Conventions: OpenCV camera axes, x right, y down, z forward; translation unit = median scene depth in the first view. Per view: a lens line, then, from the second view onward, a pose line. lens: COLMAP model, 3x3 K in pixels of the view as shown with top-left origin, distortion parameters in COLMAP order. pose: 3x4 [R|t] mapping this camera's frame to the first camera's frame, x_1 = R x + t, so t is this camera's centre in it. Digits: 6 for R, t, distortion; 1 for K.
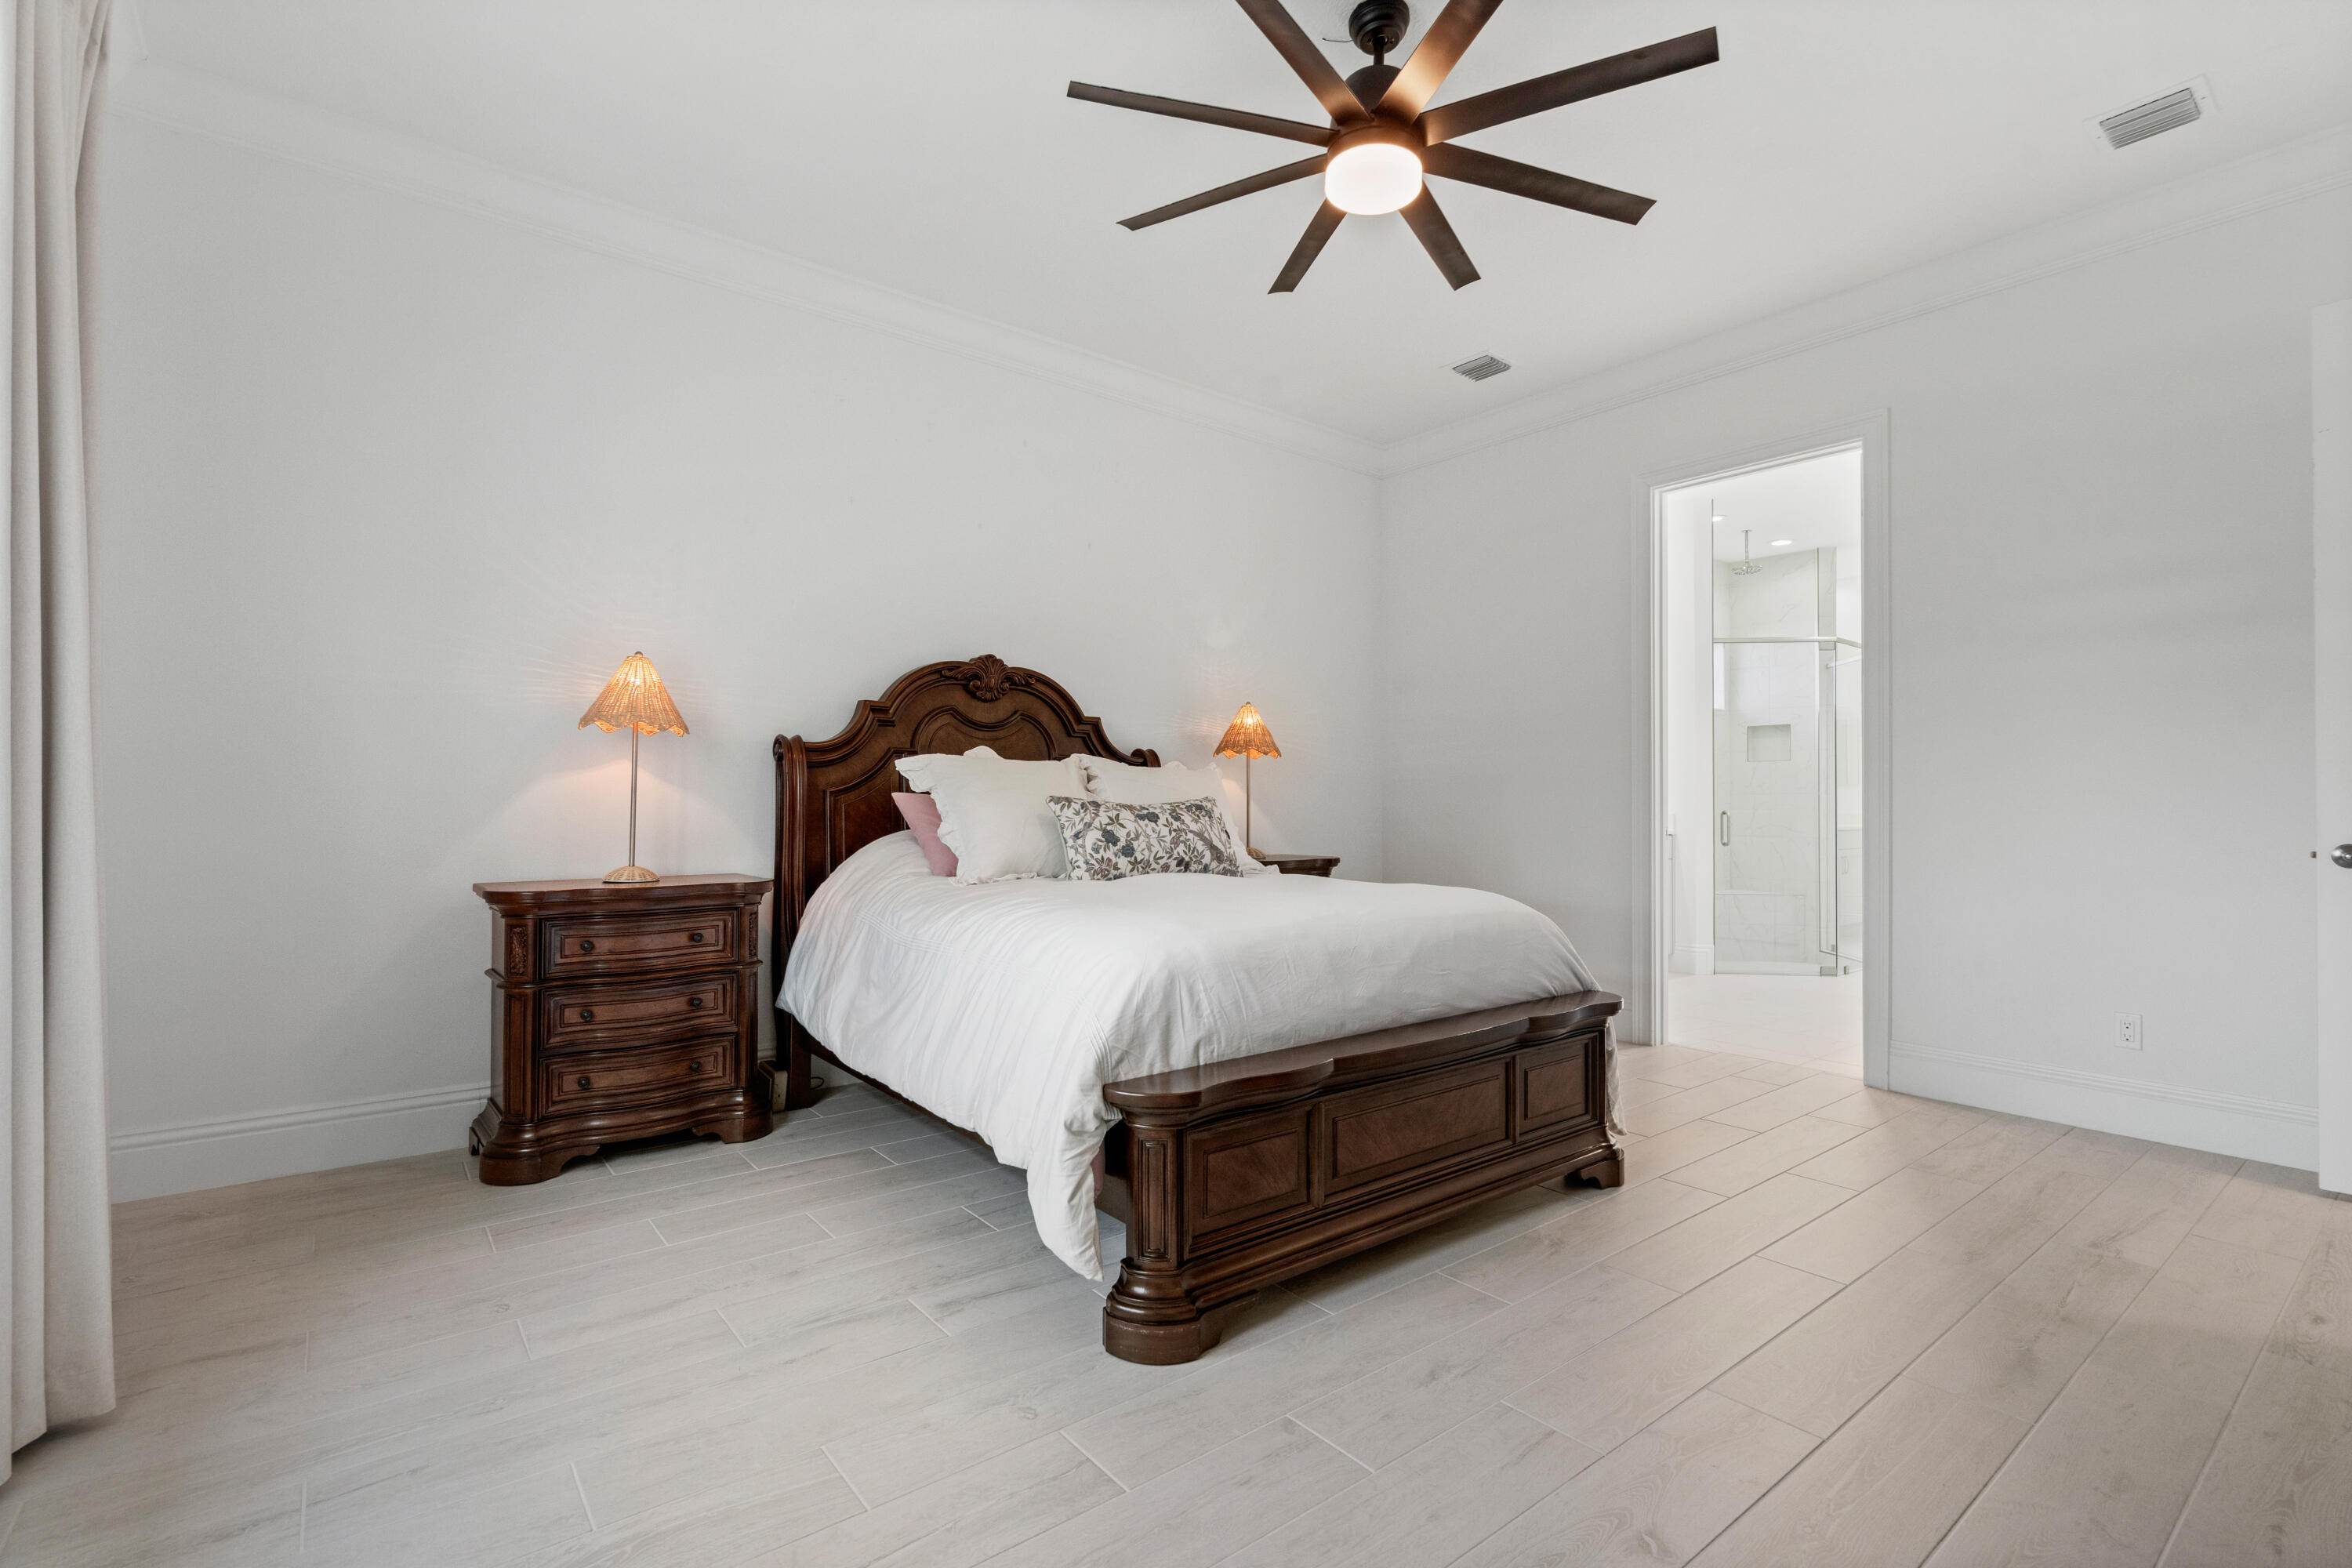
lens RADIAL K [[1077.4, 0, 1174.1], [0, 1077.4, 807.1], [0, 0, 1]] dist [-0.002200, 0.000737]
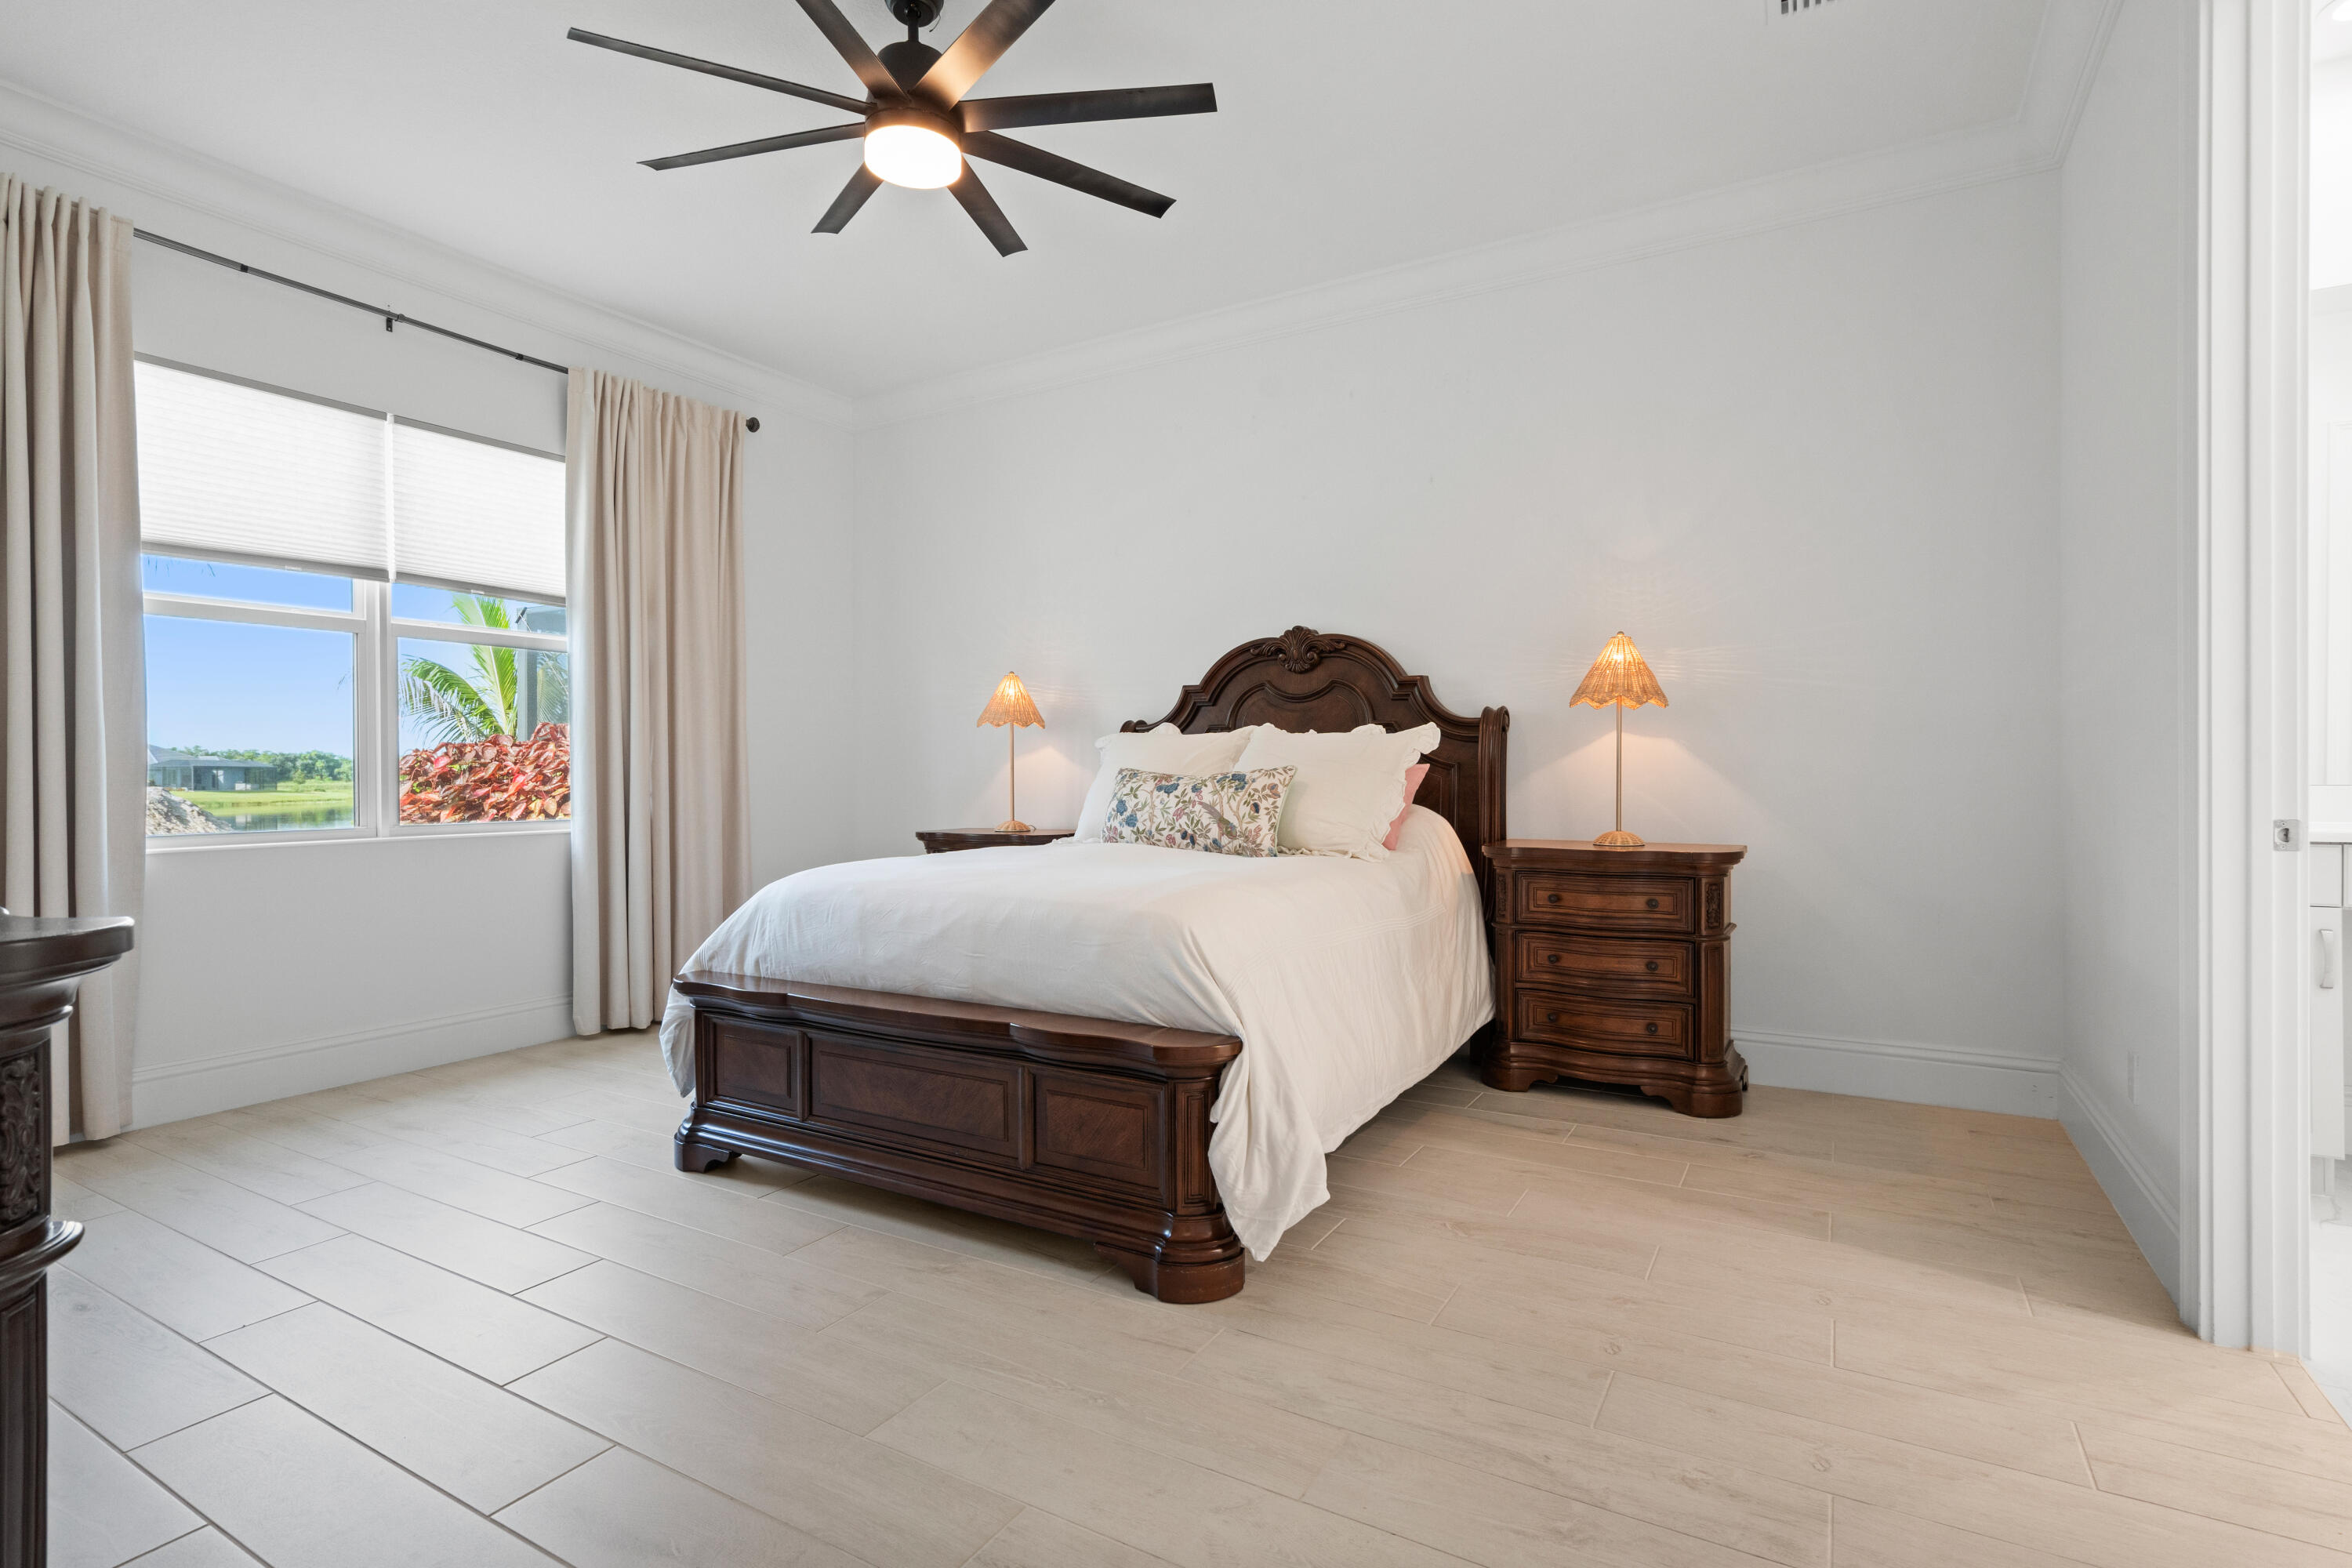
lens RADIAL K [[1123.5, 0, 1173.5], [0, 1123.5, 783.2], [0, 0, 1]] dist [0.002285, 0.000494]
pose [[0.353831, 0.003956, -0.935301, 0.972594], [0.008009, 0.999942, 0.007259, -0.003242], [0.935275, -0.010060, 0.353779, 0.640856]]
